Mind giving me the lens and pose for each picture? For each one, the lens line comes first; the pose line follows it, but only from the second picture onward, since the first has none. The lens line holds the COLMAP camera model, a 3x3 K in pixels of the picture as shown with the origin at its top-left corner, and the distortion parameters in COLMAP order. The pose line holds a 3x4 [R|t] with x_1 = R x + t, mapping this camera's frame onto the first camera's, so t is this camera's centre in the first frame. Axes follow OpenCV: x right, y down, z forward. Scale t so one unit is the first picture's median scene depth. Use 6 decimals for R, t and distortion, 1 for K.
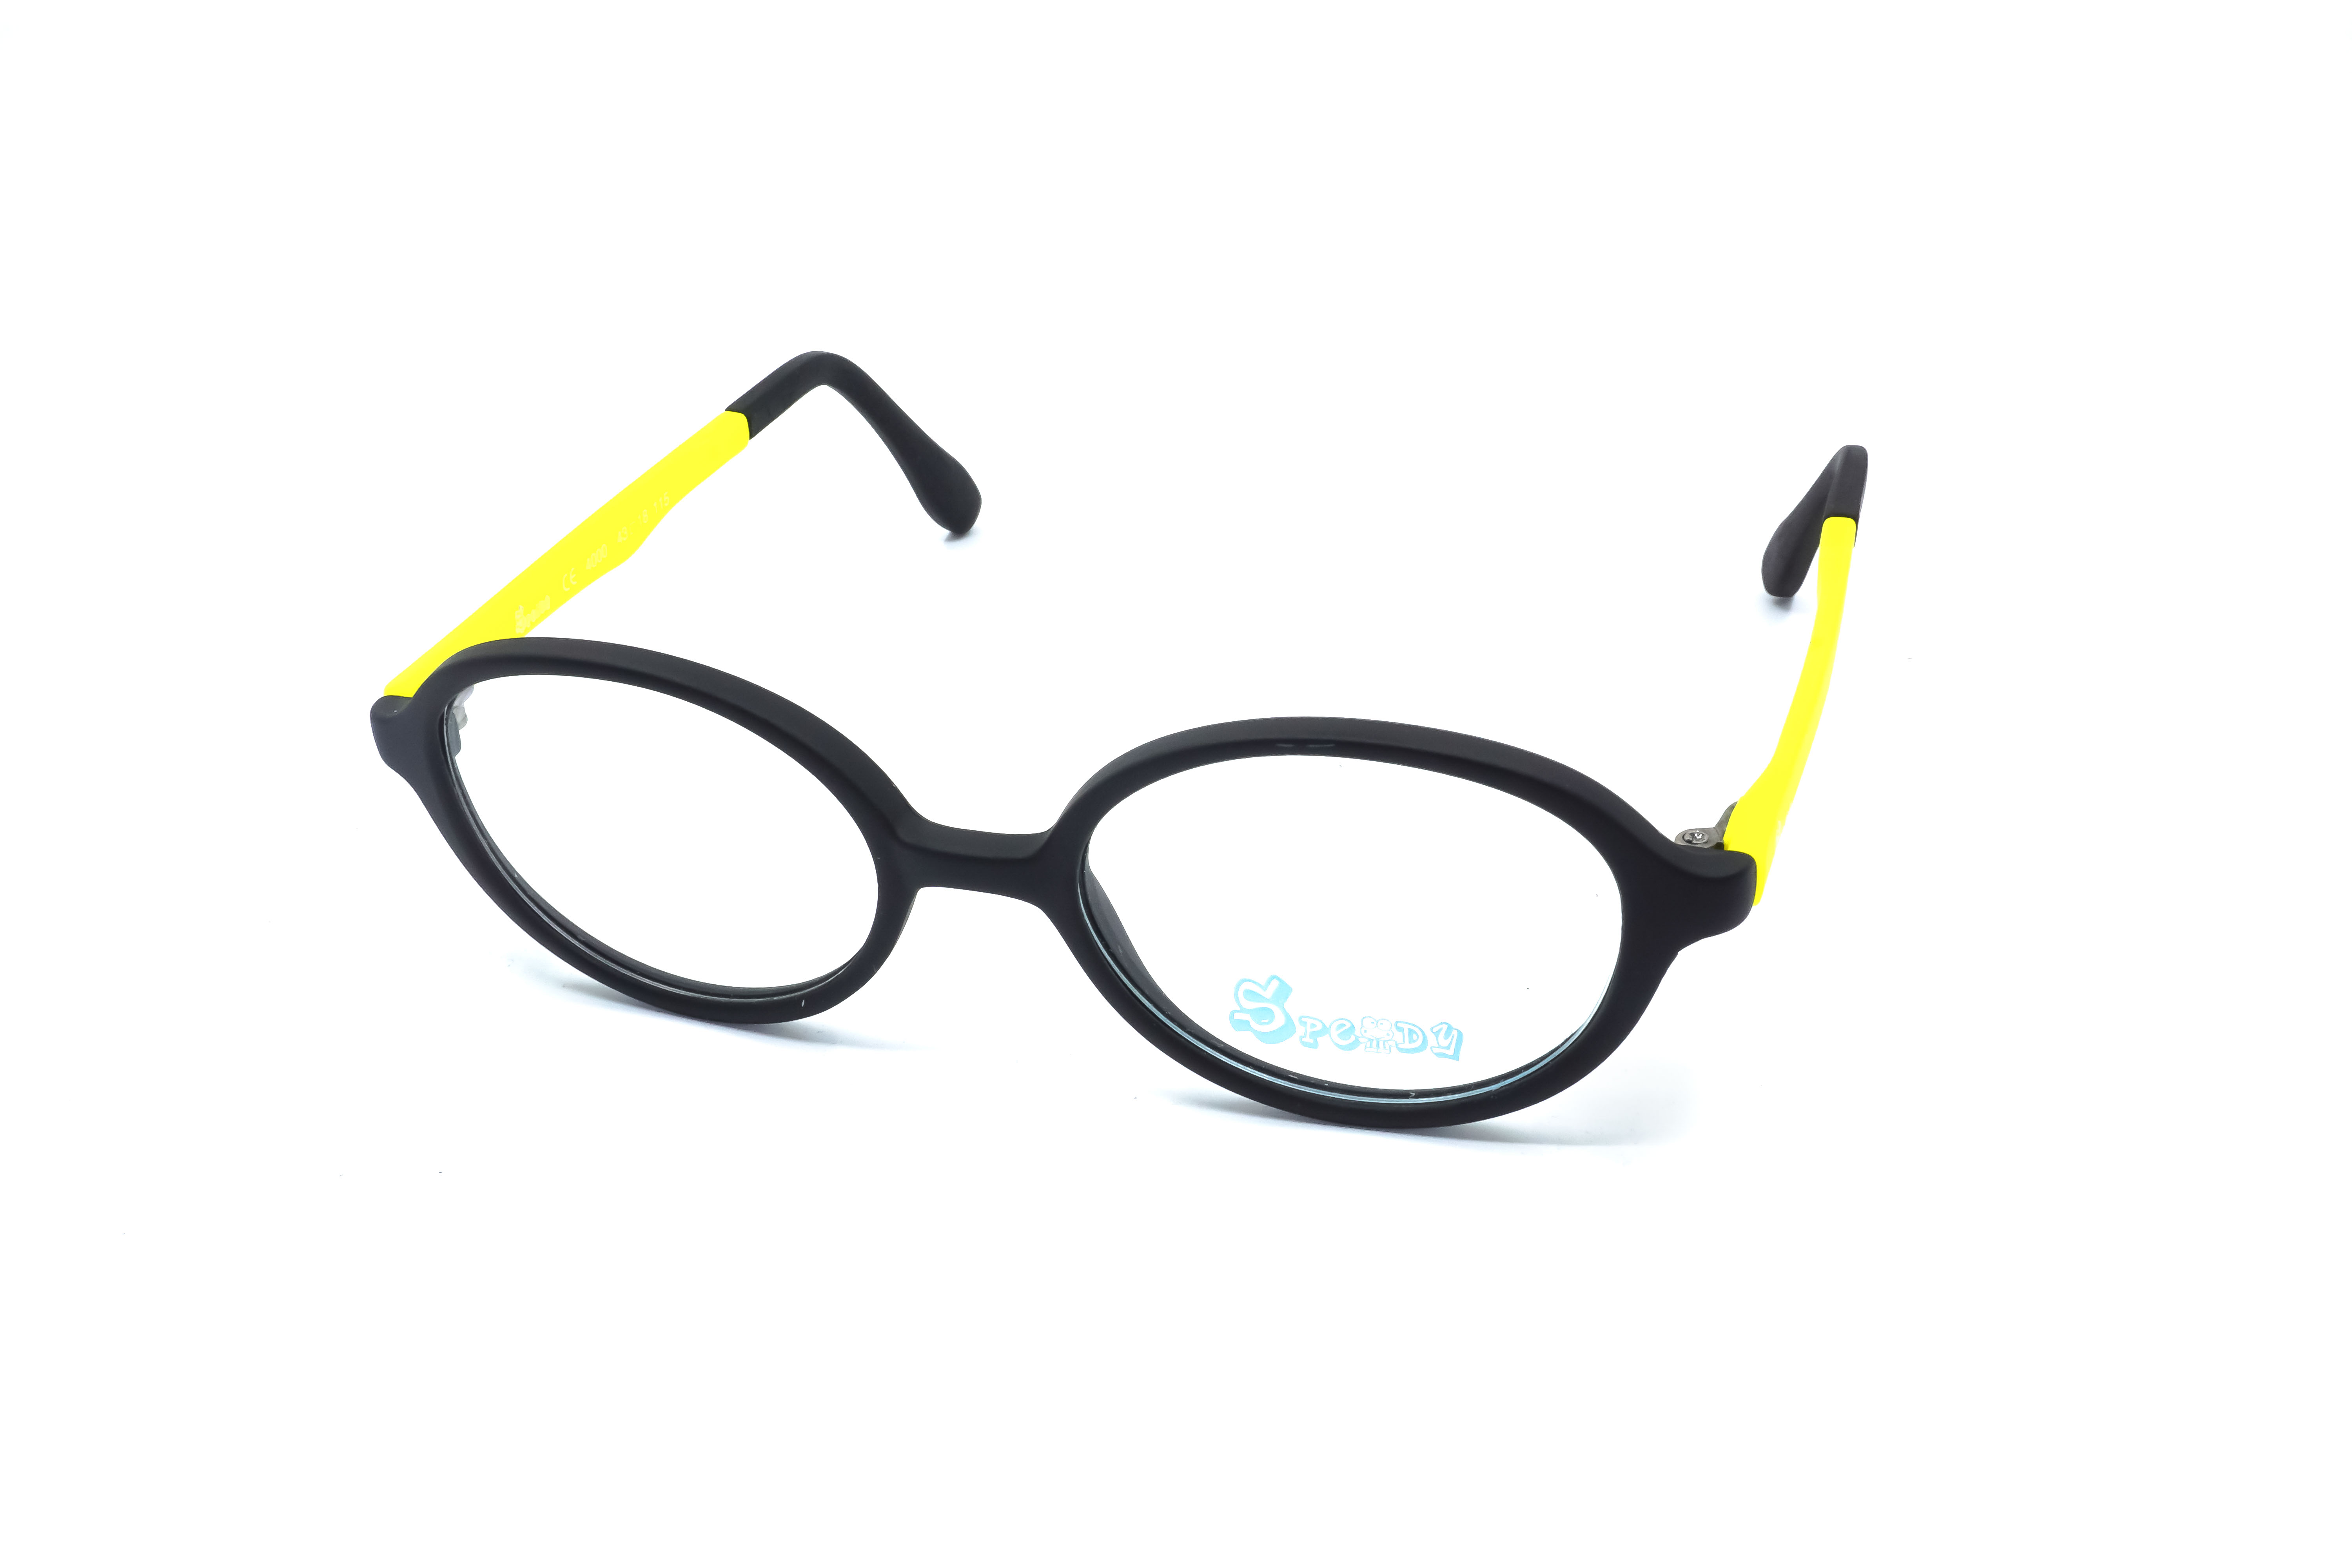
lens RADIAL K [[2504.6, 0, 1176.0], [0, 2504.6, 784.0], [0, 0, 1]] dist [0.002775, 0.007219]
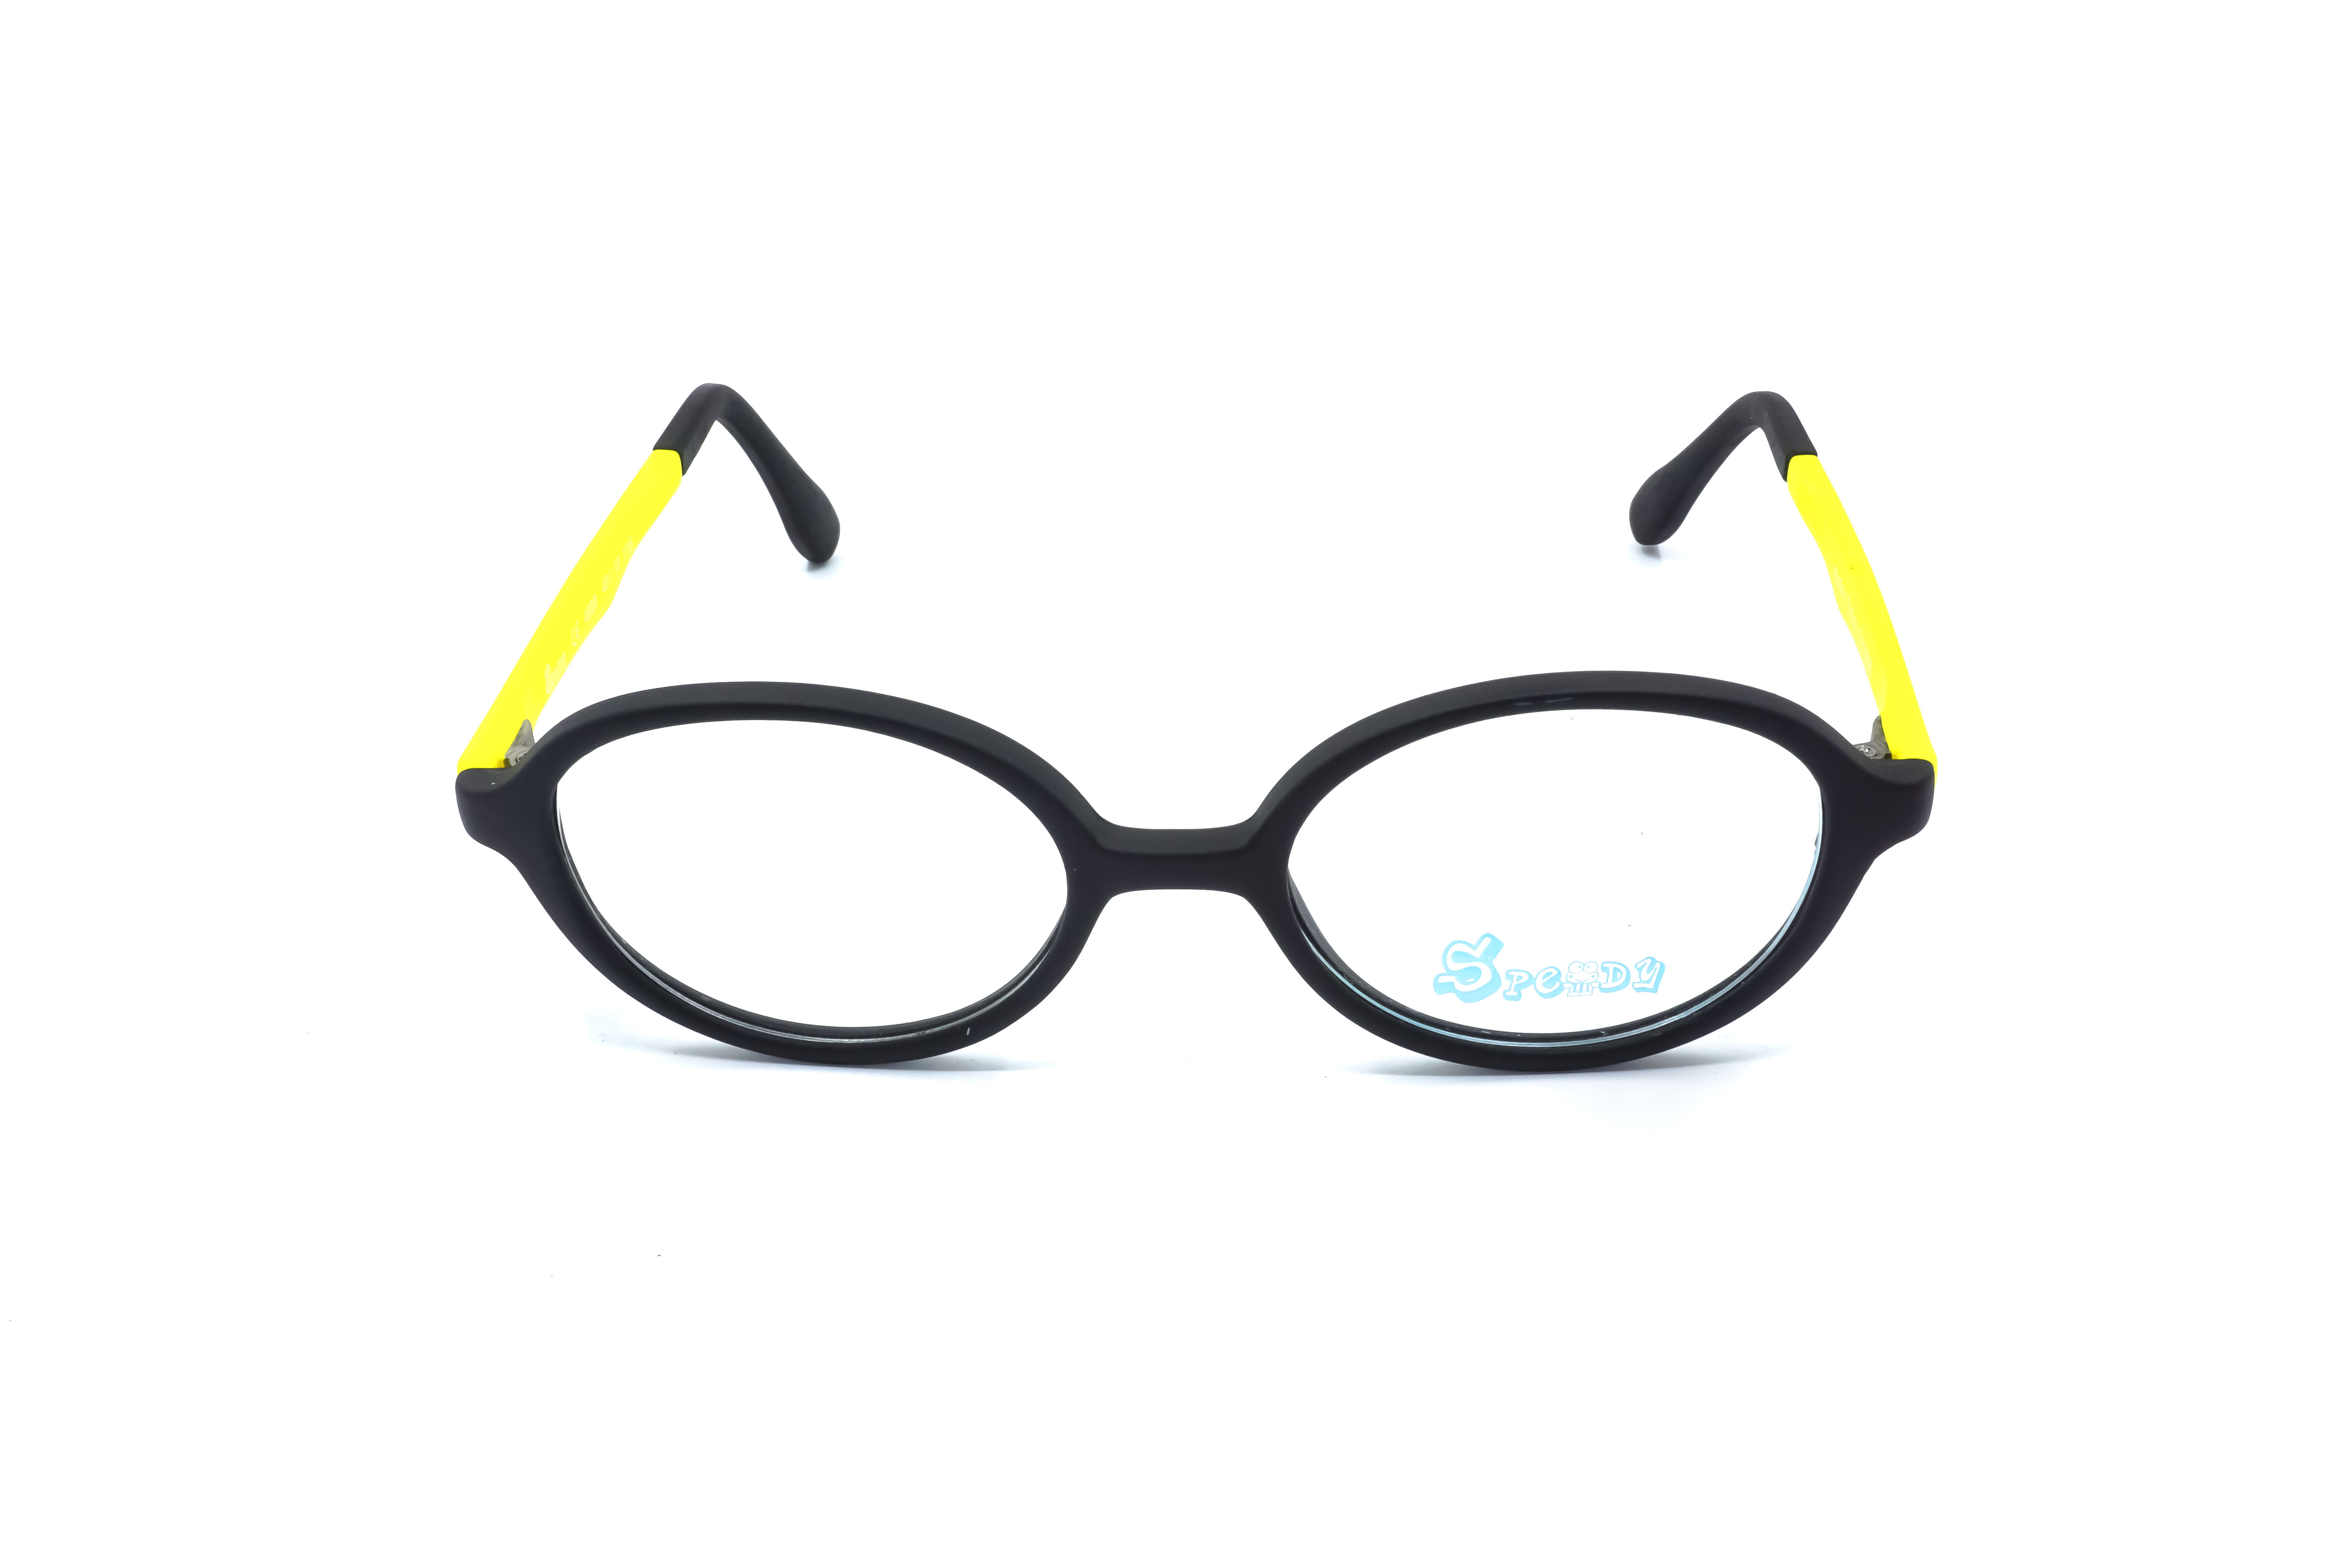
lens RADIAL K [[2504.6, 0, 1176.0], [0, 2504.6, 784.0], [0, 0, 1]] dist [0.002775, 0.007219]
pose [[0.968693, -0.115161, 0.219936, -0.296905], [0.117296, 0.993091, 0.003376, -0.002288], [-0.218806, 0.022527, 0.975508, 0.029431]]
